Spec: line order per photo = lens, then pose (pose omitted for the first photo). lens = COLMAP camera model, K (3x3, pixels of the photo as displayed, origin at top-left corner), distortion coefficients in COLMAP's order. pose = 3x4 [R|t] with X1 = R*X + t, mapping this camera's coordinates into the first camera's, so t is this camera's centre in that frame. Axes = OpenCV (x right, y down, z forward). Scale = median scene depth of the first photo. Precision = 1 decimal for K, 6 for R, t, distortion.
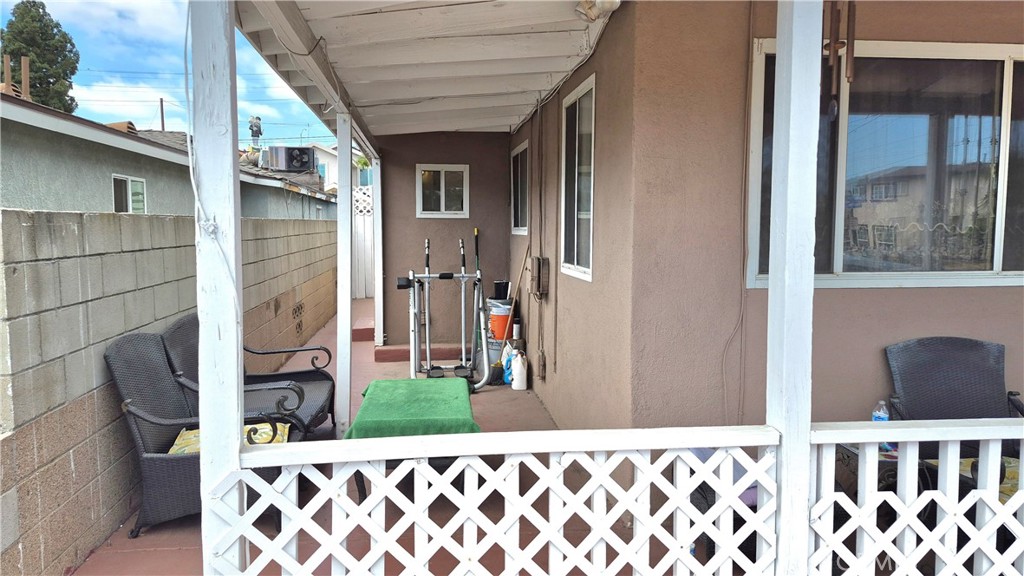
lens RADIAL K [[708.3, 0, 514.6], [0, 708.3, 281.6], [0, 0, 1]] dist [0.090397, -0.103885]
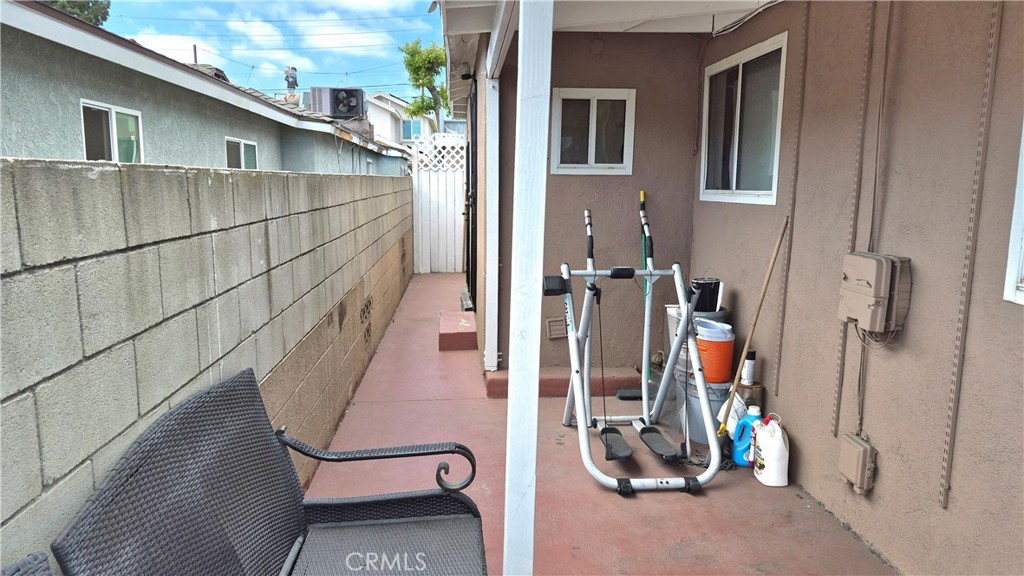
lens RADIAL K [[708.3, 0, 514.0], [0, 708.3, 289.2], [0, 0, 1]] dist [0.090397, -0.103885]
pose [[0.998794, 0.014501, -0.046901, -0.138953], [-0.011155, 0.997426, 0.070834, -0.031125], [0.047808, -0.070226, 0.996385, 0.350589]]
